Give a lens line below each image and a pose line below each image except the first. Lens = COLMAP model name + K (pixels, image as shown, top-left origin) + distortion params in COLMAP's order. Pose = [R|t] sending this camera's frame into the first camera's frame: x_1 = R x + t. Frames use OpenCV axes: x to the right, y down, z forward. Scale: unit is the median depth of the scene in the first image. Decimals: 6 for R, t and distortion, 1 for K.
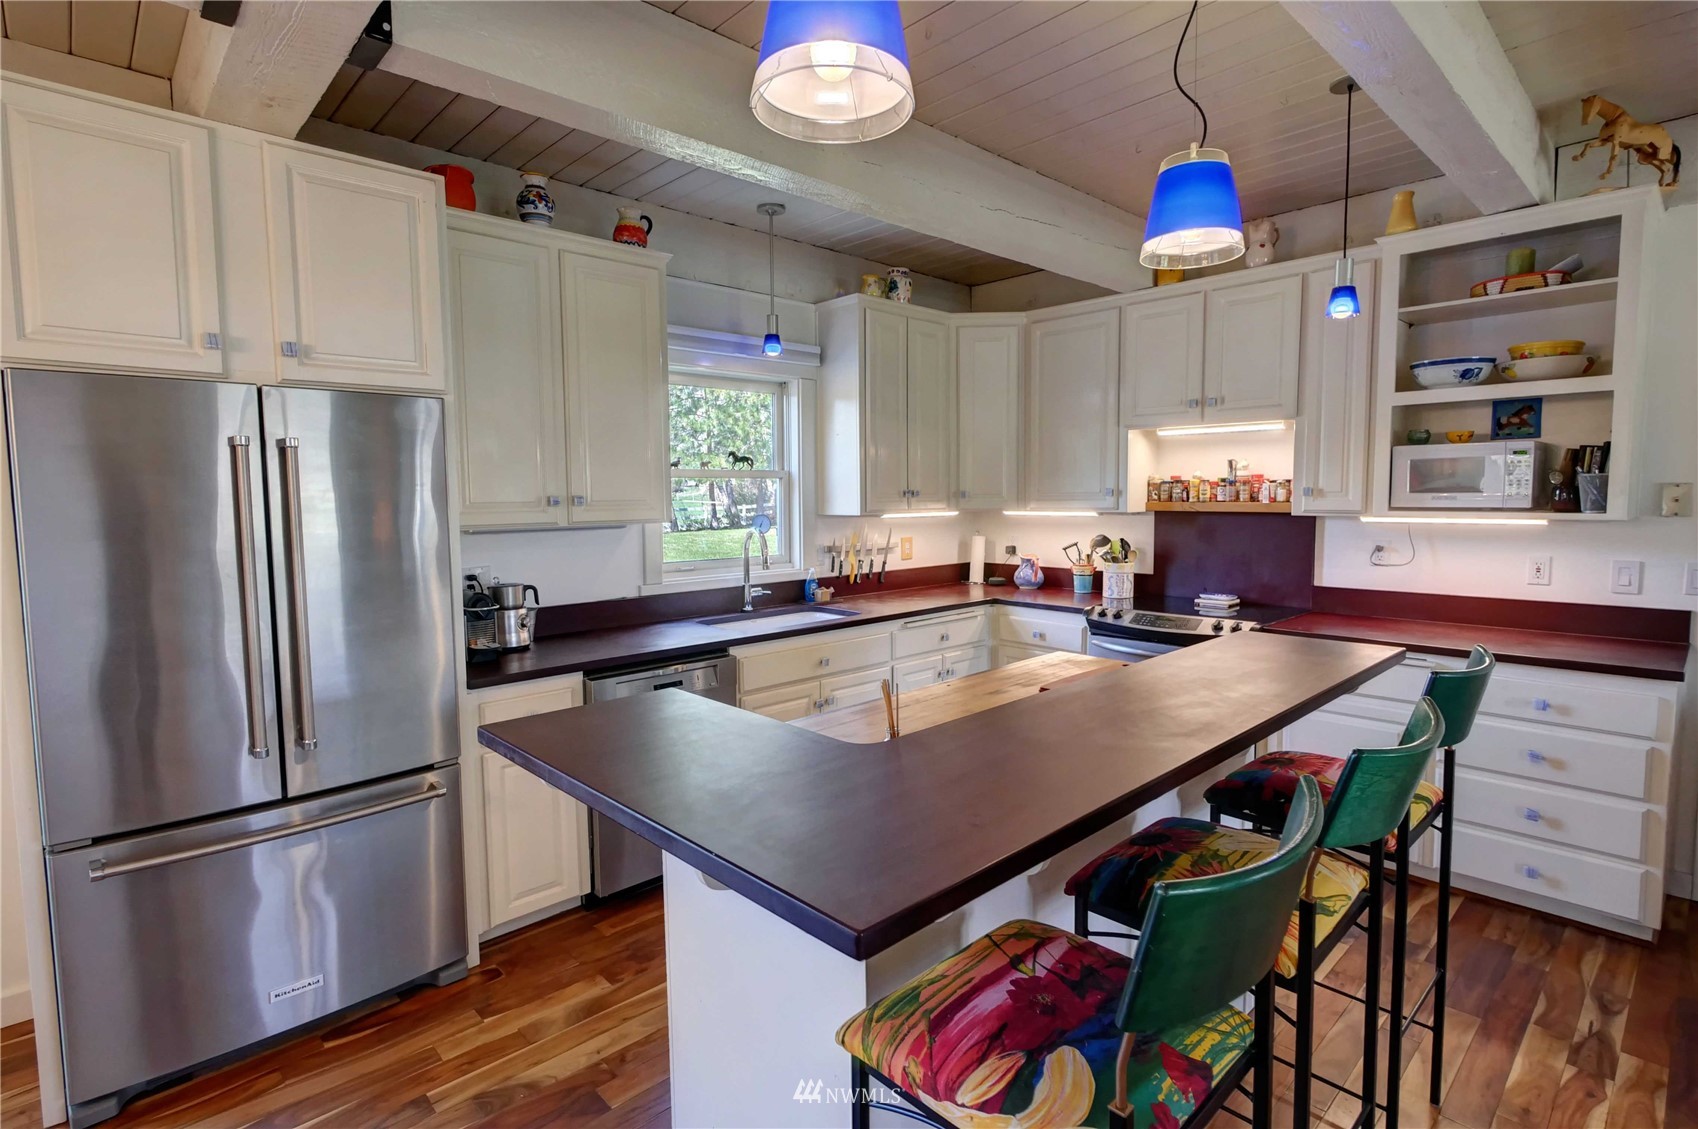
lens RADIAL K [[834.2, 0, 845.1], [0, 834.2, 560.4], [0, 0, 1]] dist [0.006966, 0.000619]
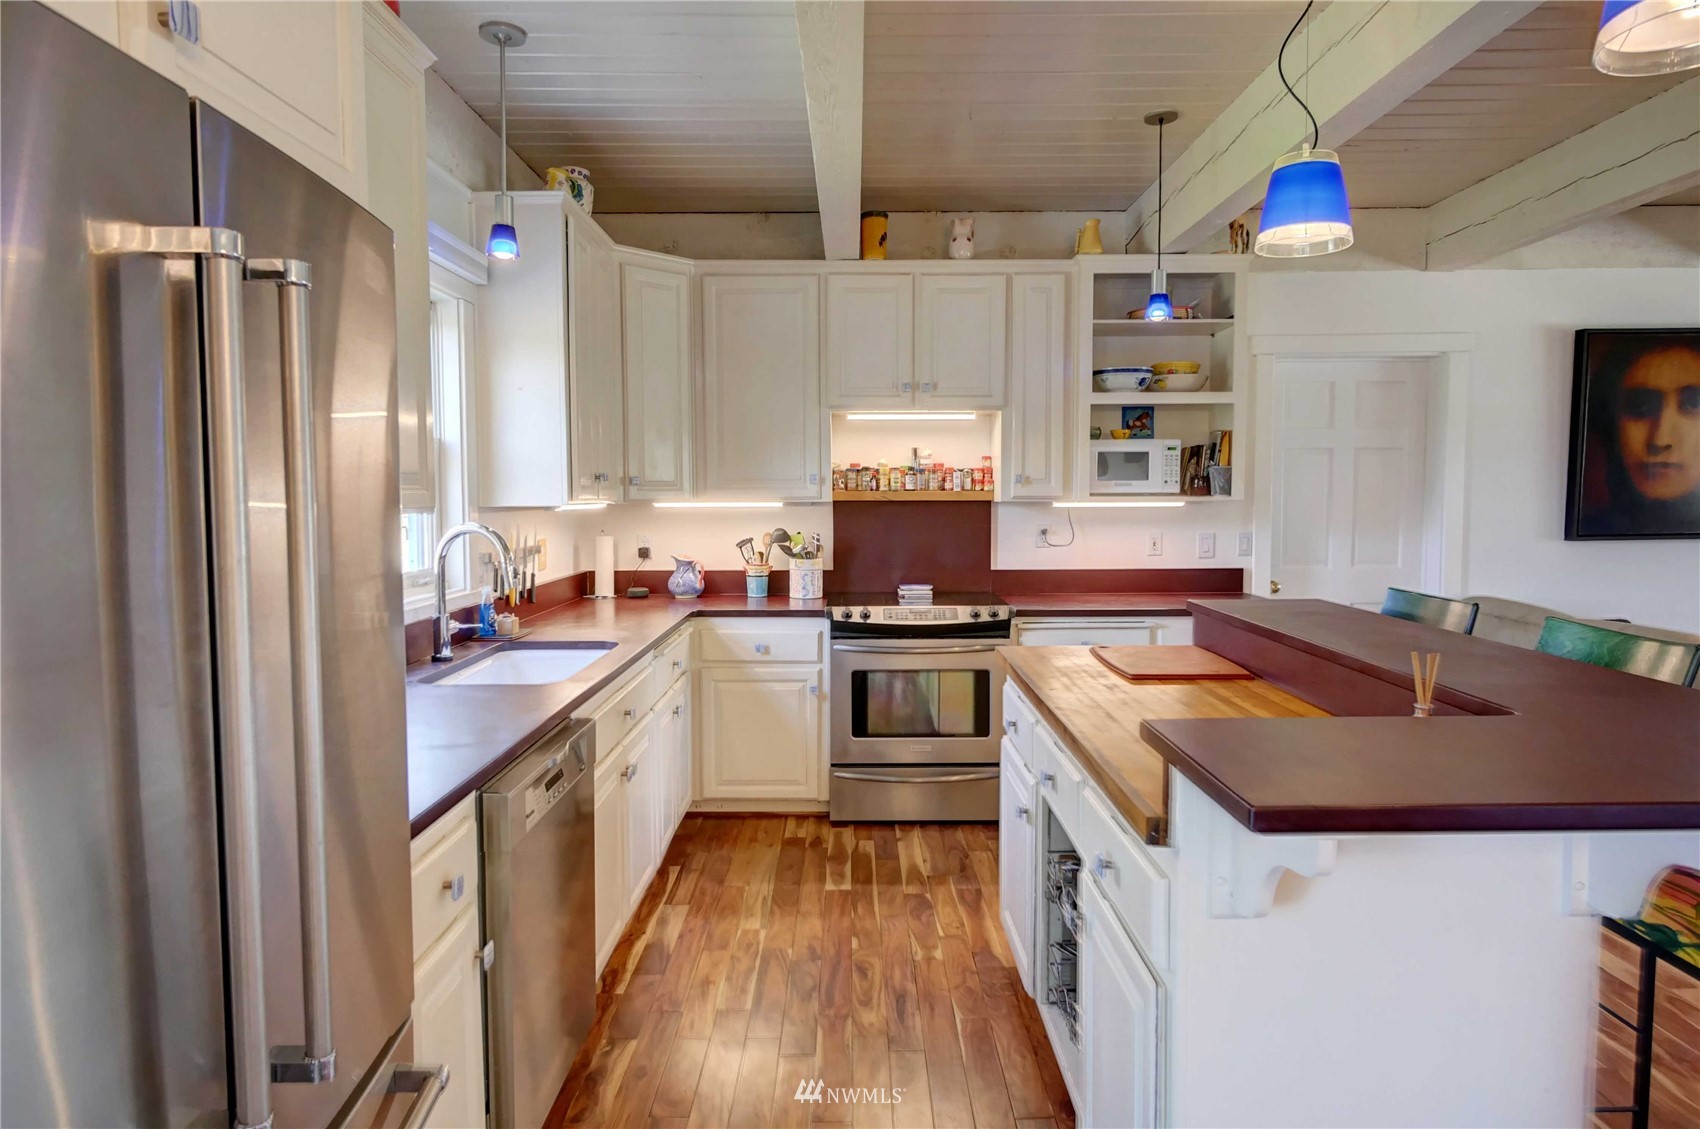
lens RADIAL K [[983.3, 0, 859.8], [0, 983.3, 552.0], [0, 0, 1]] dist [0.003343, 0.002166]
pose [[0.673221, -0.036961, 0.738517, -0.444181], [0.058711, 0.998269, -0.003559, 0.002518], [-0.737107, 0.045756, 0.674225, 0.268810]]
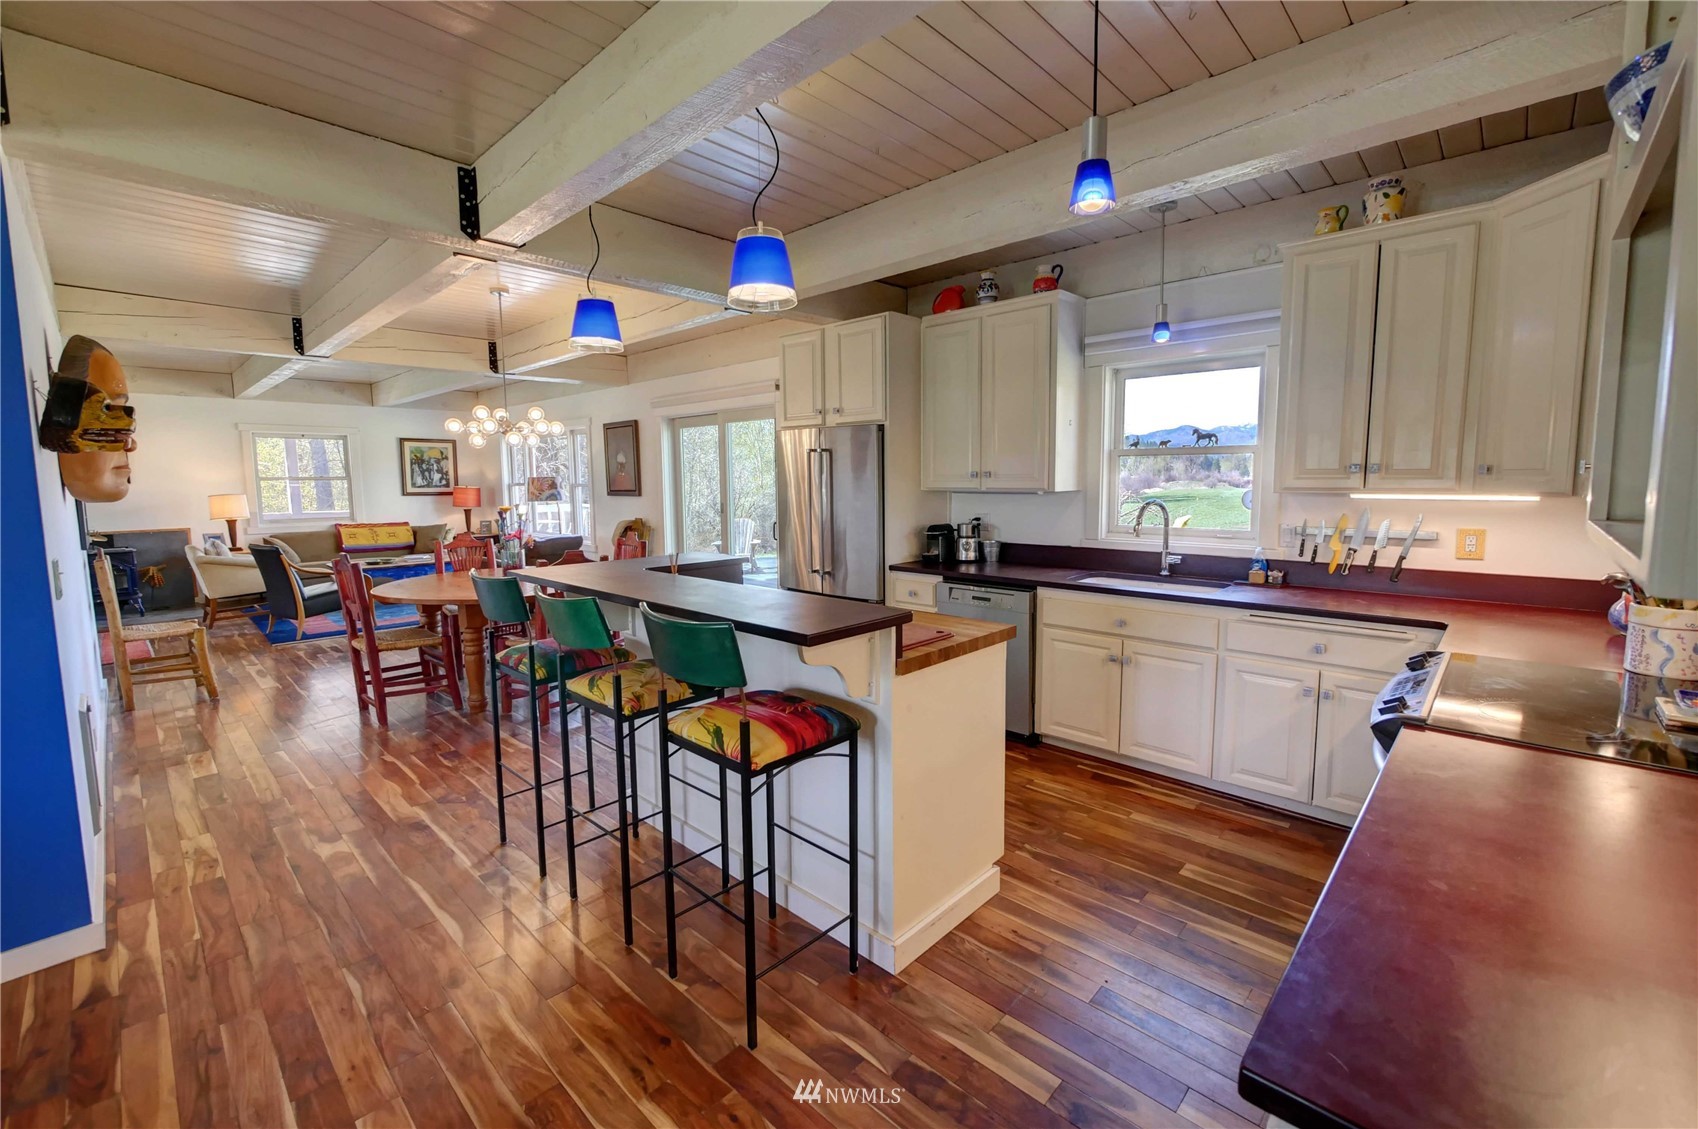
lens RADIAL K [[723.0, 0, 857.2], [0, 723.0, 556.0], [0, 0, 1]] dist [0.001909, -0.000070]
pose [[0.064092, 0.129589, -0.989494, 0.796678], [-0.068792, 0.989748, 0.125167, -0.056003], [0.995570, 0.060047, 0.072350, 0.515972]]
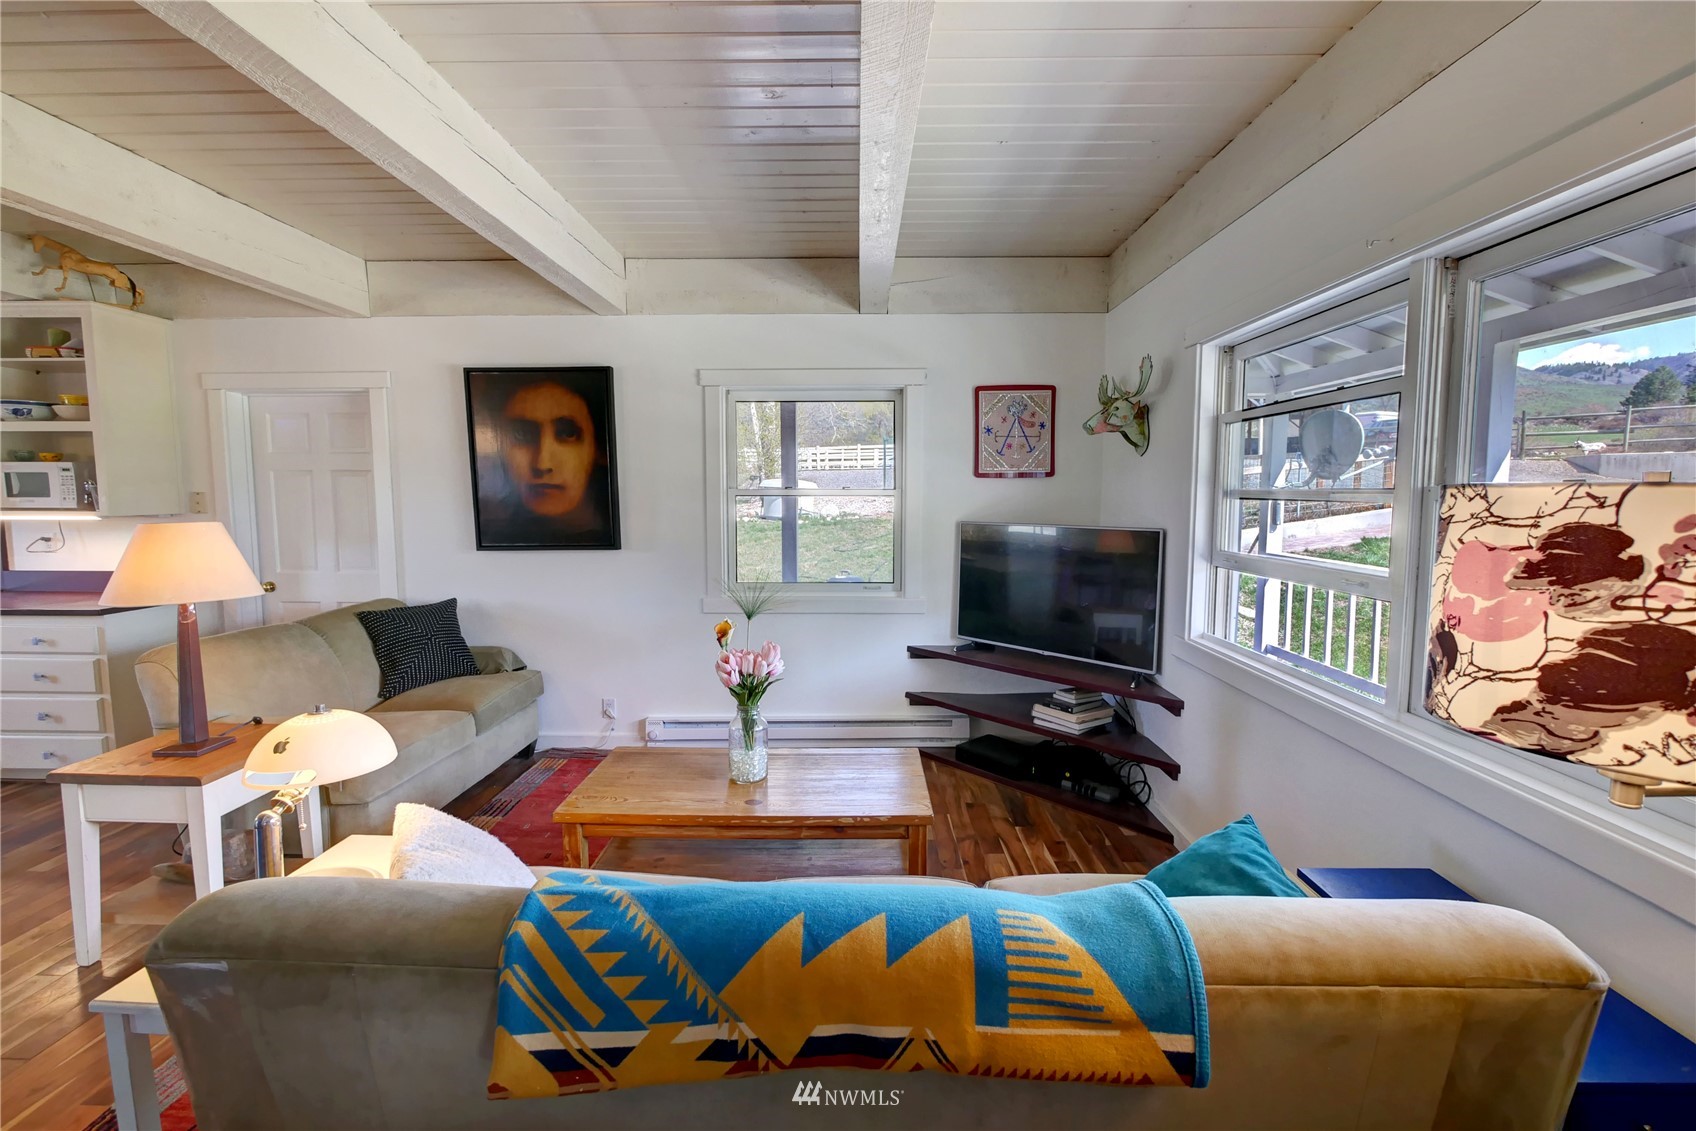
lens RADIAL K [[697.8, 0, 849.2], [0, 697.8, 562.5], [0, 0, 1]] dist [-0.002989, -0.000438]
pose [[0.692909, -0.049239, 0.719341, 0.649090], [0.051683, 0.998491, 0.018562, 0.058785], [-0.719170, 0.024316, 0.694409, -0.598567]]
